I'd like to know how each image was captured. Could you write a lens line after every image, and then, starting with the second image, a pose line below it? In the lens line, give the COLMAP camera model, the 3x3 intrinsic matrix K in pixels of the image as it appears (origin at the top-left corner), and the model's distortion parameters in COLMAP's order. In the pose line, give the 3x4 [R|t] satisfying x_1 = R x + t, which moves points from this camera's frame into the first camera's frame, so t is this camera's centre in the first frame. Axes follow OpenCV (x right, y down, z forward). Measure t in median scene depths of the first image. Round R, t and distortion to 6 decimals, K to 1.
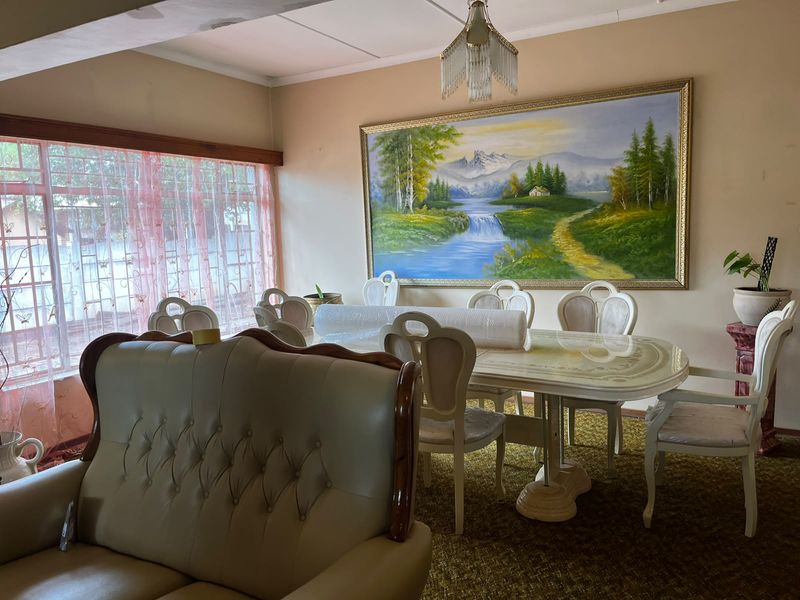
lens RADIAL K [[603.5, 0, 400.0], [0, 603.5, 300.0], [0, 0, 1]] dist [0.084175, -0.119417]
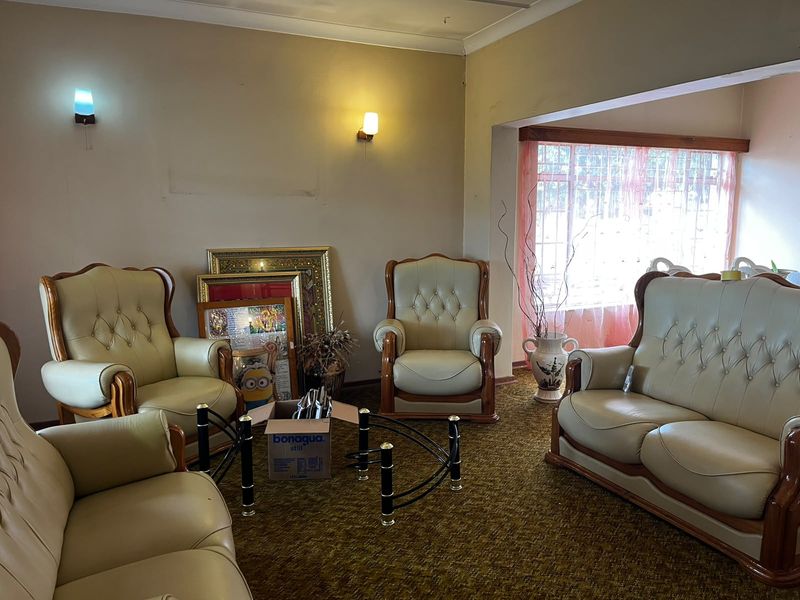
lens RADIAL K [[603.5, 0, 400.0], [0, 603.5, 300.0], [0, 0, 1]] dist [0.084175, -0.119417]
pose [[0.814452, 0.102467, -0.571112, -0.058749], [-0.089362, 0.994691, 0.051026, 0.061132], [0.573309, 0.009478, 0.819285, -0.361880]]
